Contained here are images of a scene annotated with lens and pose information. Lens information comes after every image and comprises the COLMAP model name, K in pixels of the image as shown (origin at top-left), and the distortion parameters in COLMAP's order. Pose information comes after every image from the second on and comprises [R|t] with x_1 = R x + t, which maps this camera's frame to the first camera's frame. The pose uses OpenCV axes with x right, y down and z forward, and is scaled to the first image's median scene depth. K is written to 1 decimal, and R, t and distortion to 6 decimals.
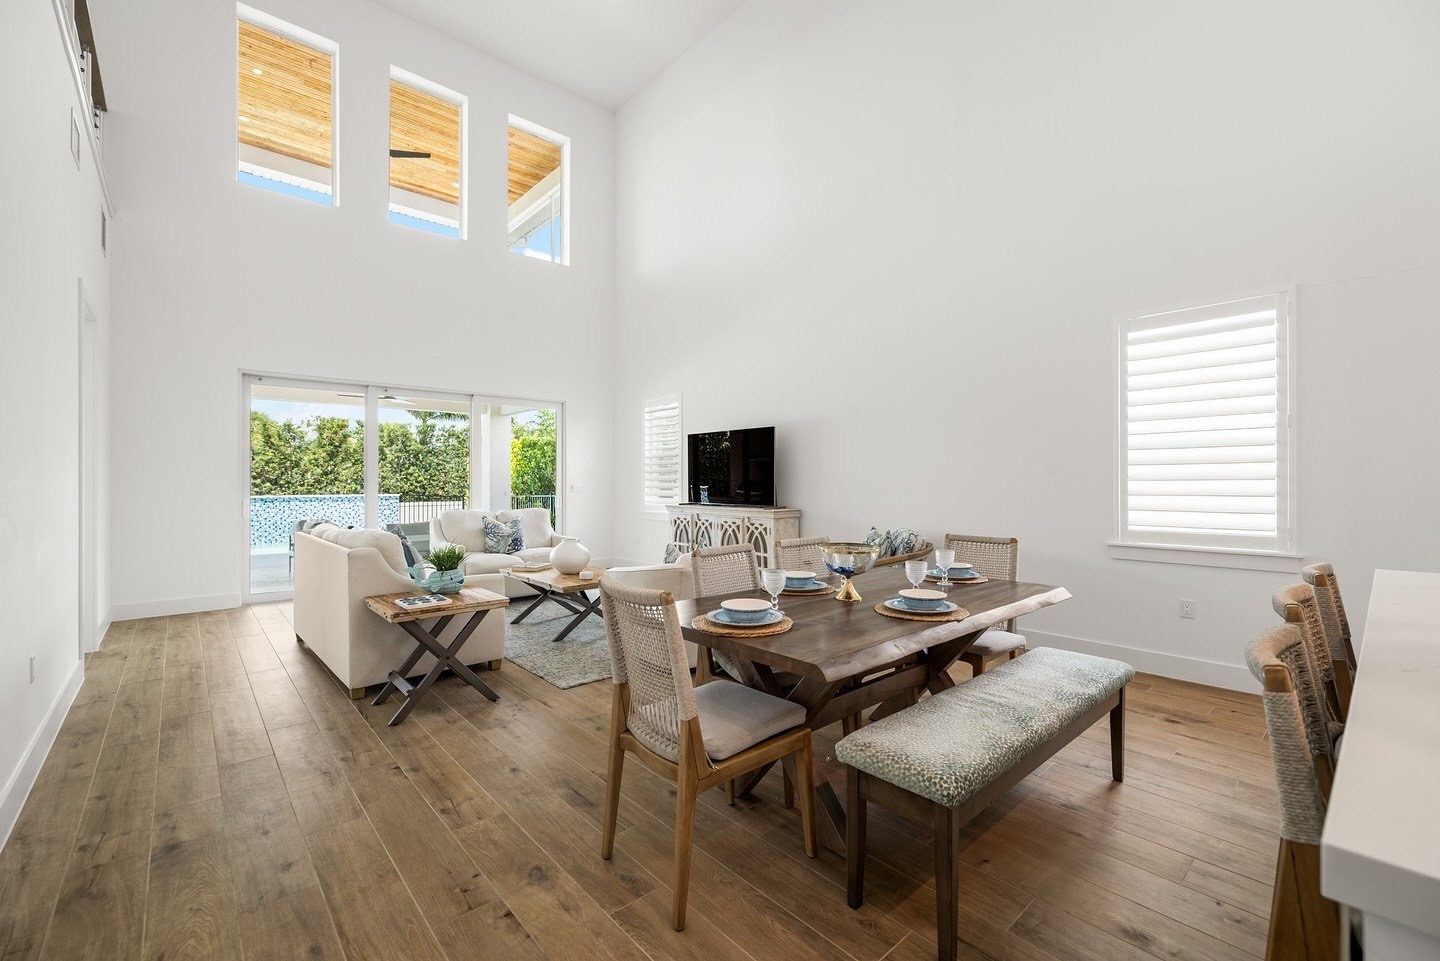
lens RADIAL K [[610.0, 0, 719.4], [0, 610.0, 480.7], [0, 0, 1]] dist [0.000658, 0.000033]
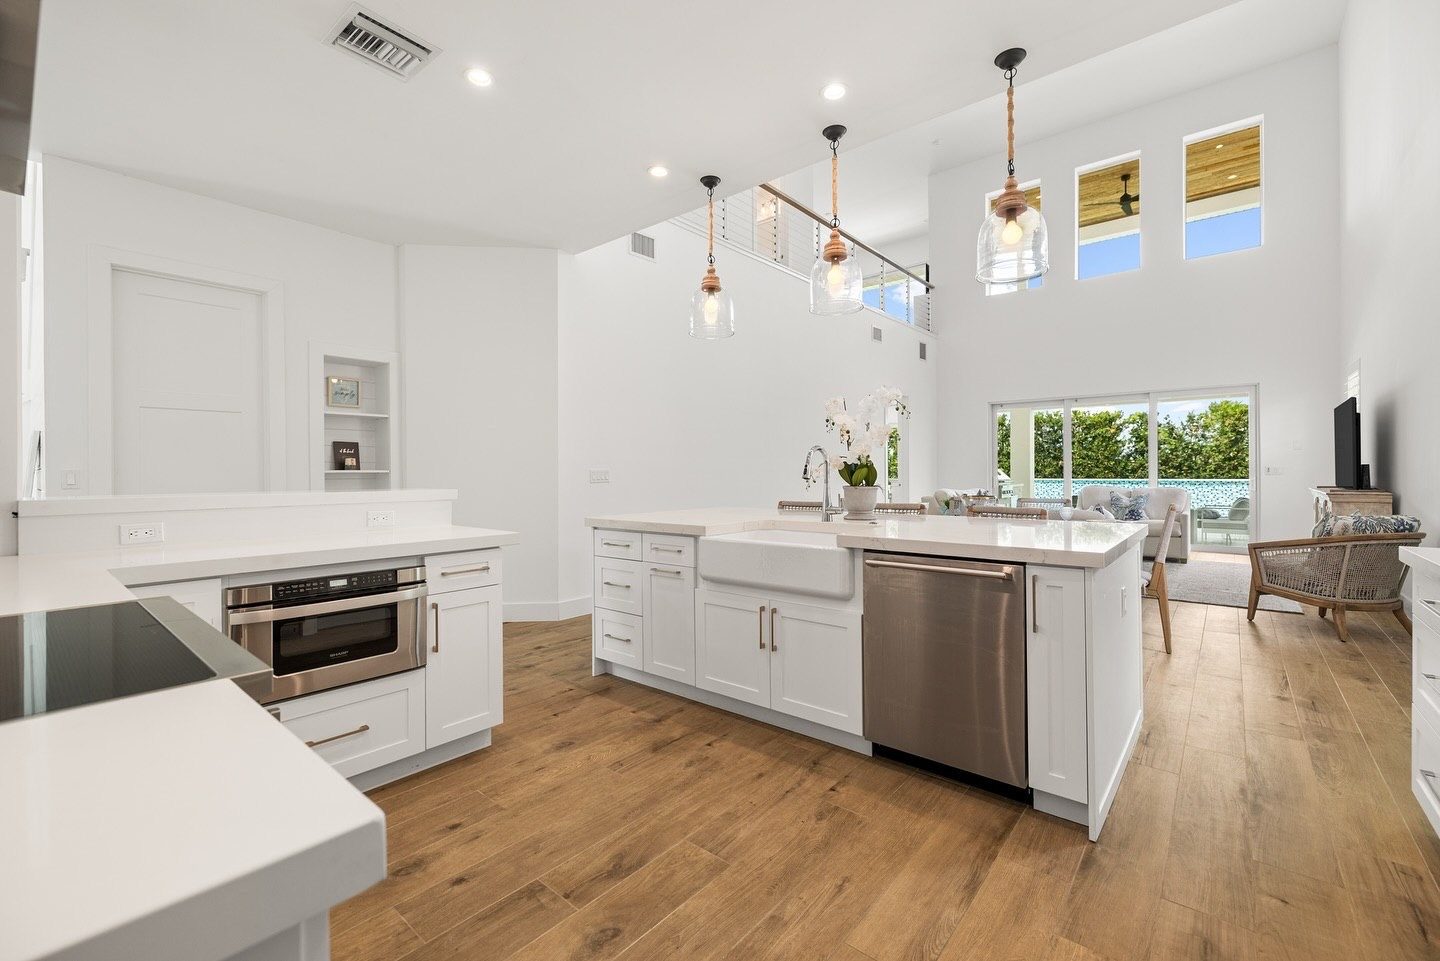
lens RADIAL K [[610.0, 0, 718.3], [0, 610.0, 474.6], [0, 0, 1]] dist [0.000658, 0.000033]
pose [[0.142422, 0.000888, -0.989806, 0.261408], [0.008927, 0.999958, 0.002181, 0.004316], [0.989766, -0.009146, 0.142408, -0.004652]]
